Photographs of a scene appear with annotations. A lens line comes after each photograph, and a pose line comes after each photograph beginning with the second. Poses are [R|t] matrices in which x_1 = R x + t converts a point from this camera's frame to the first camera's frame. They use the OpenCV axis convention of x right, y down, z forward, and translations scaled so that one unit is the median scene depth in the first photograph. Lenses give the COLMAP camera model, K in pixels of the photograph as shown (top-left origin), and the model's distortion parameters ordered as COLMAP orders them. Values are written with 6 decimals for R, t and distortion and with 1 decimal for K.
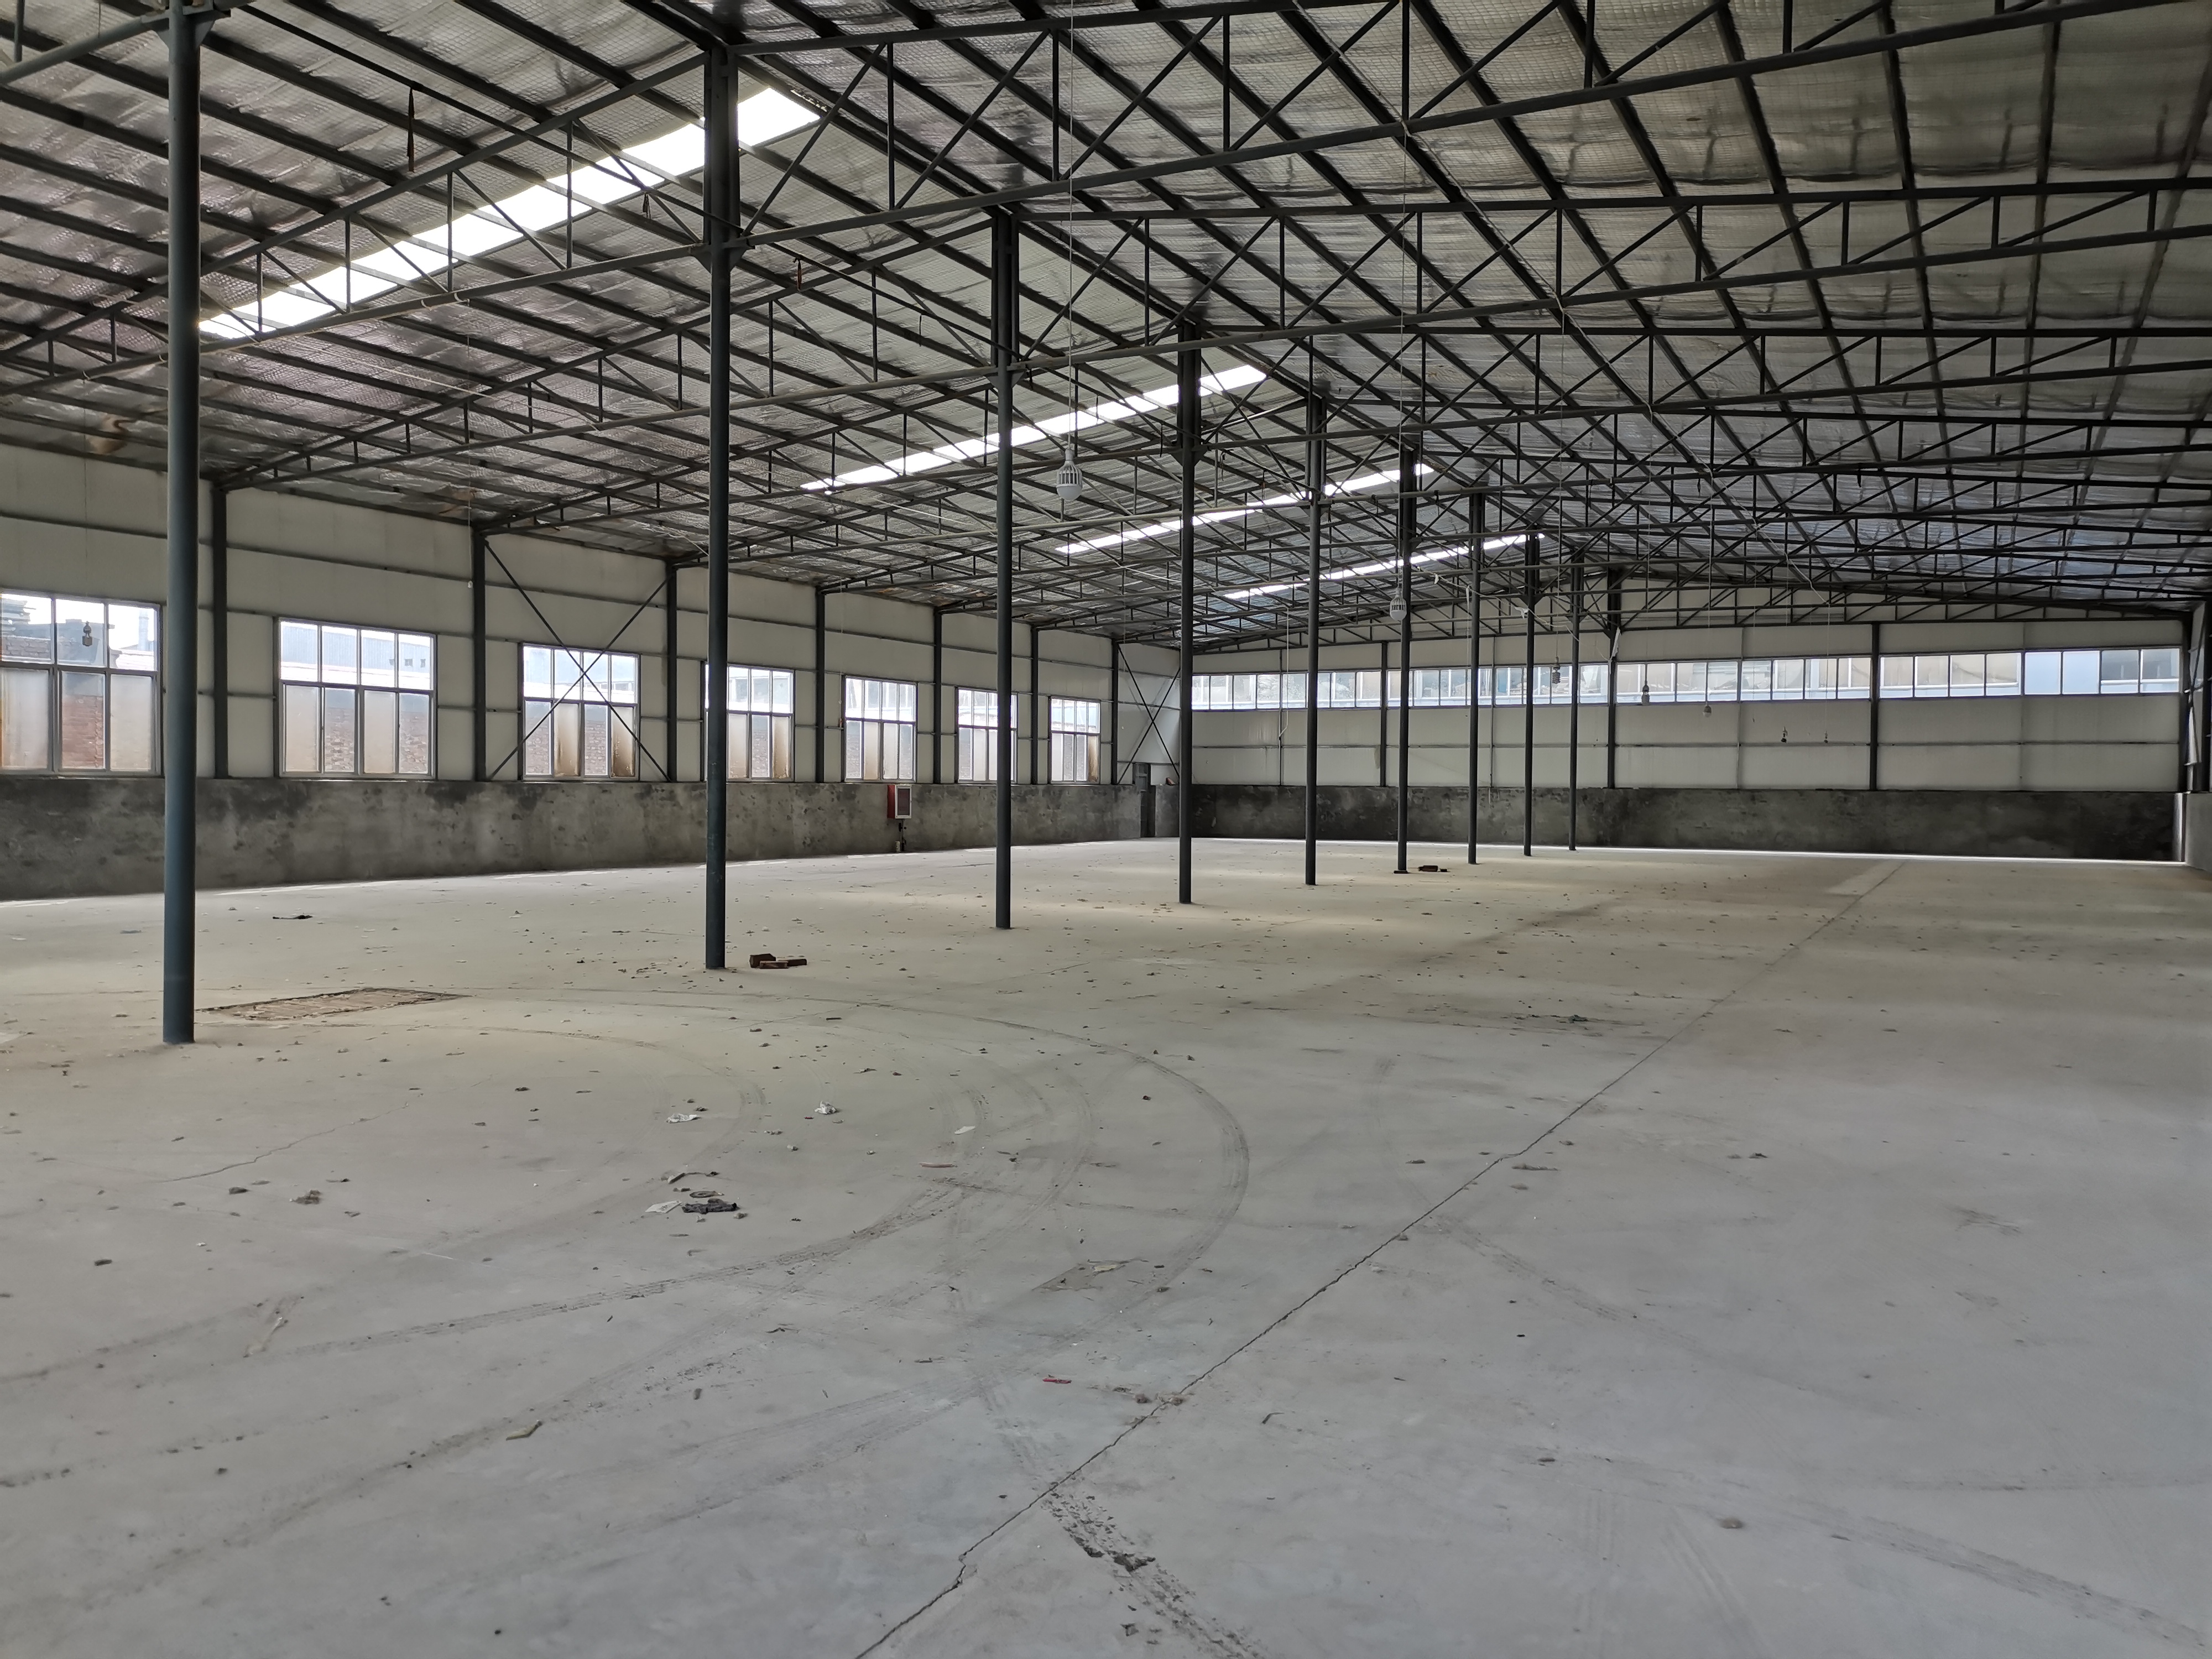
lens RADIAL K [[1697.5, 0, 1109.5], [0, 1697.5, 826.4], [0, 0, 1]] dist [0.053172, 0.010151]
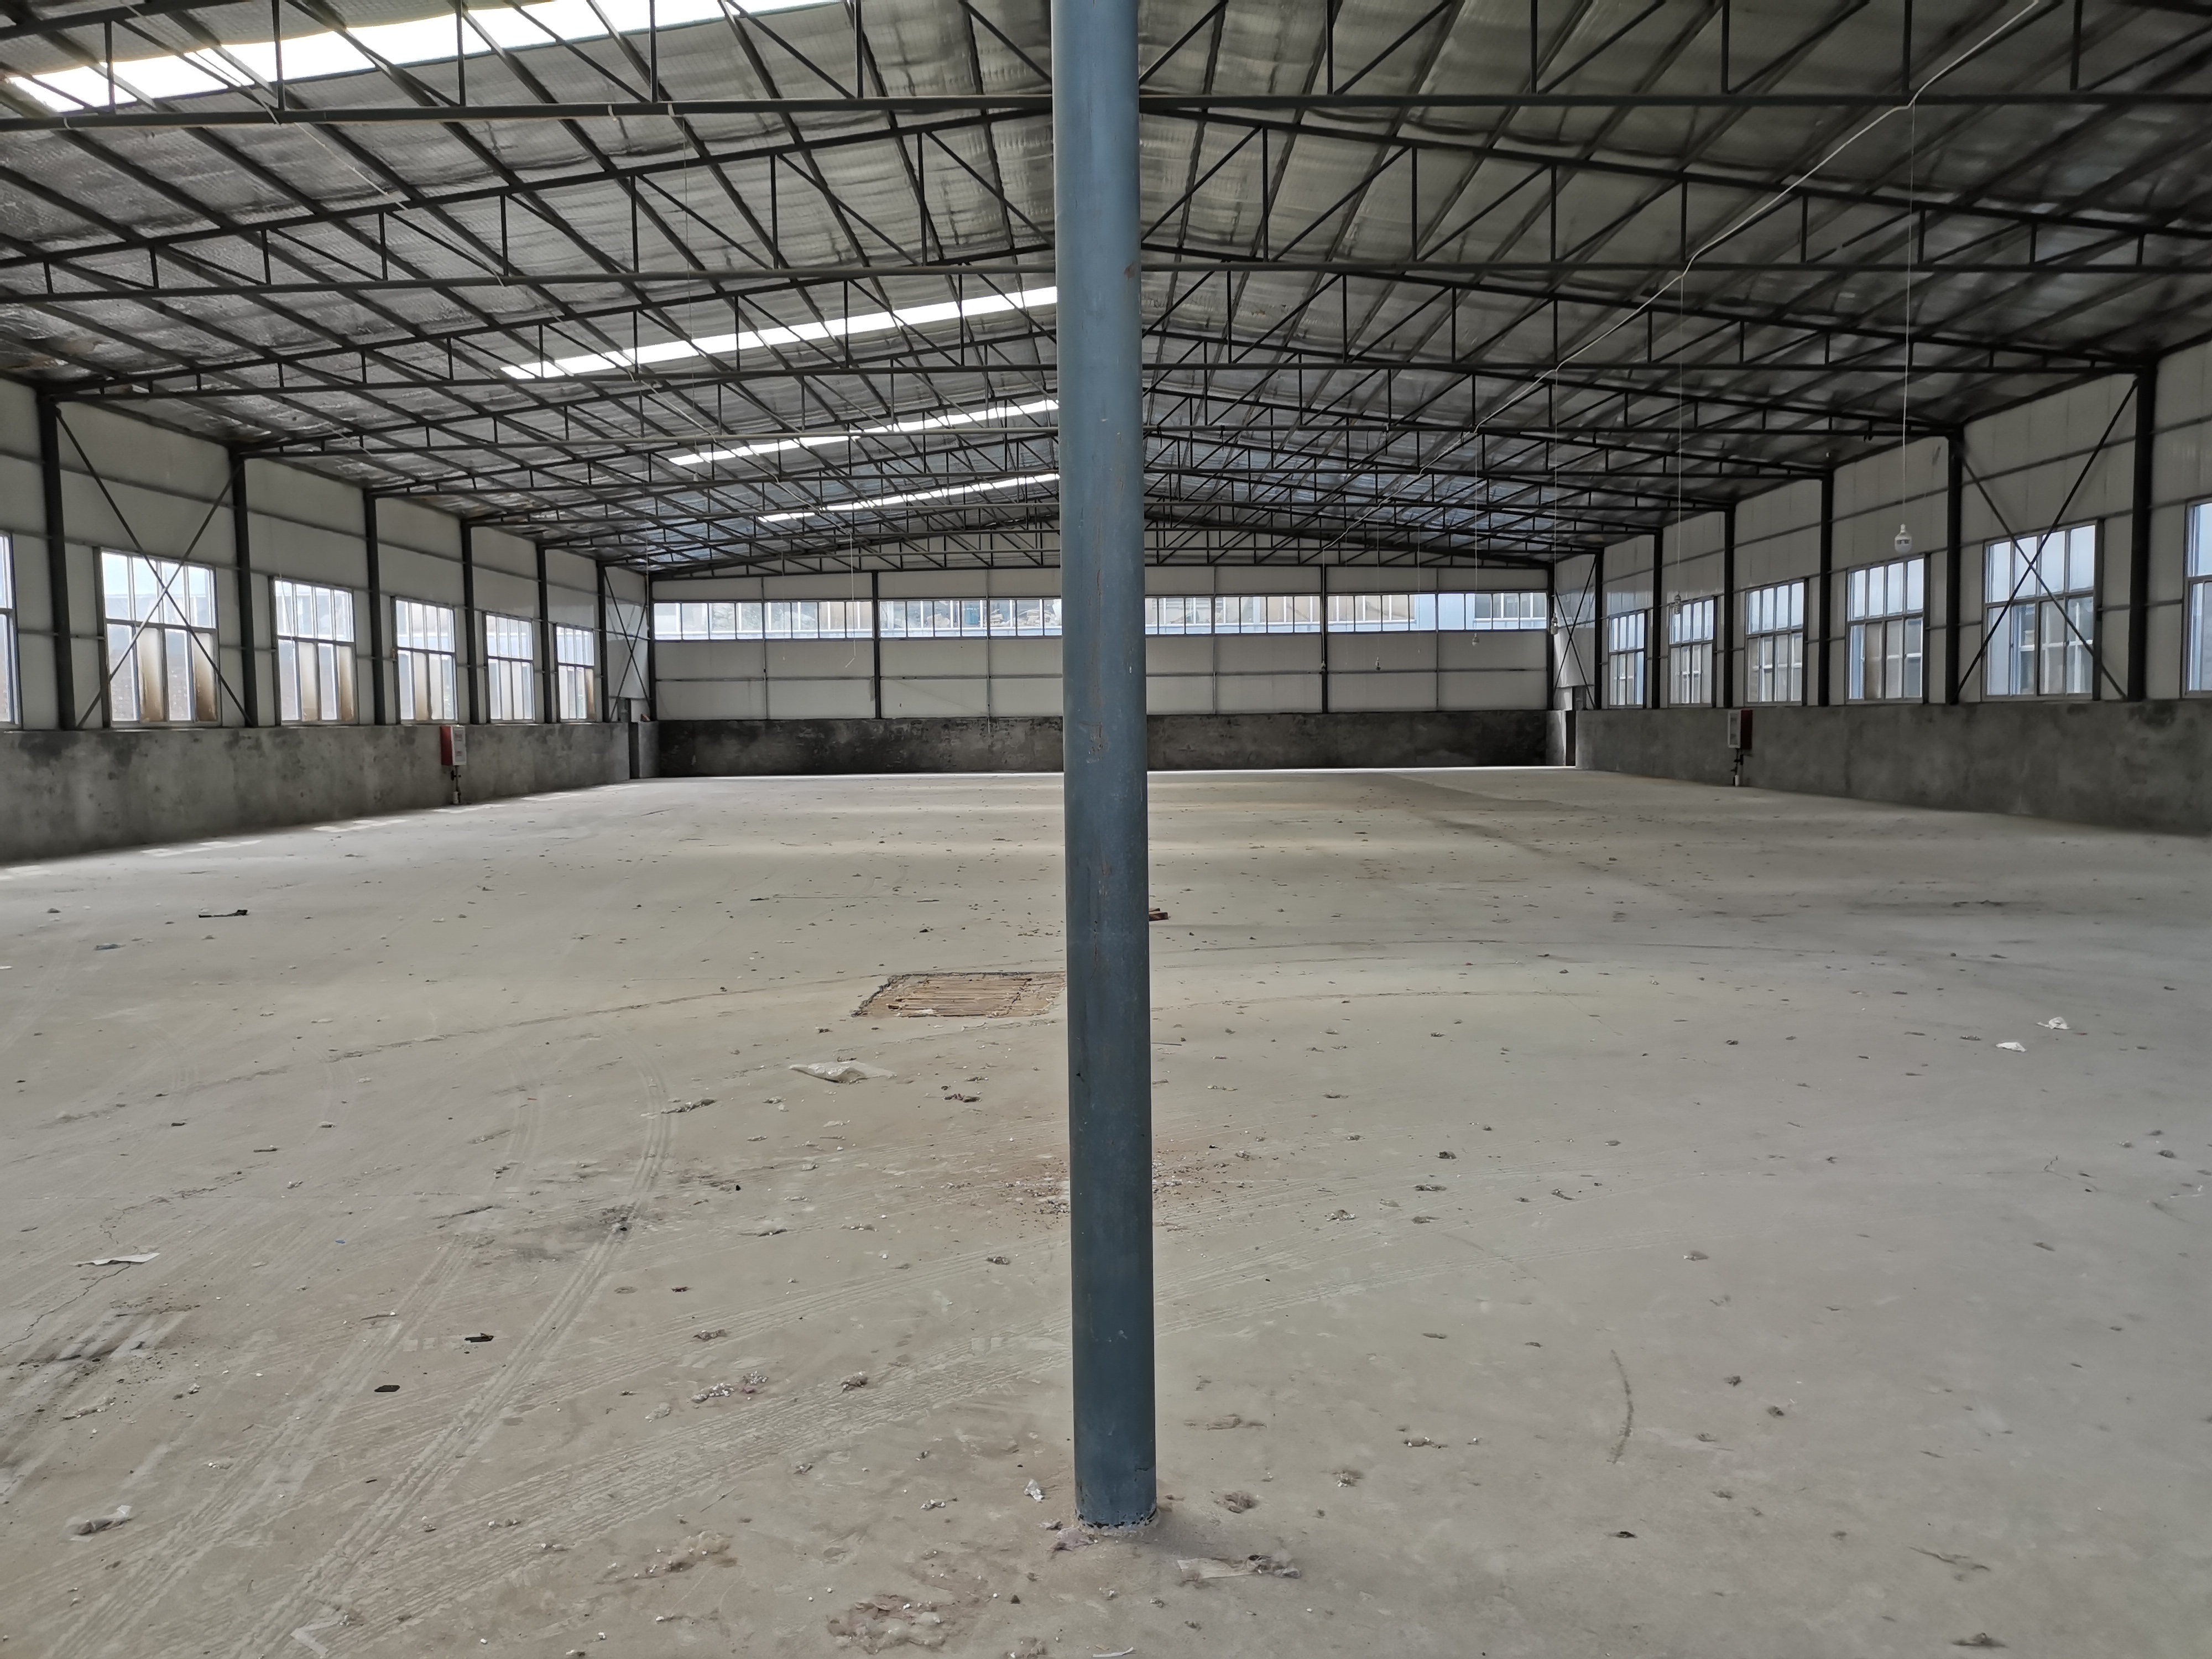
lens RADIAL K [[1697.5, 0, 1119.1], [0, 1697.5, 820.4], [0, 0, 1]] dist [0.053172, 0.010151]
pose [[0.880096, -0.048370, 0.472325, -0.220106], [0.031186, 0.998538, 0.044150, -0.004072], [-0.473770, -0.024126, 0.880318, 0.070914]]
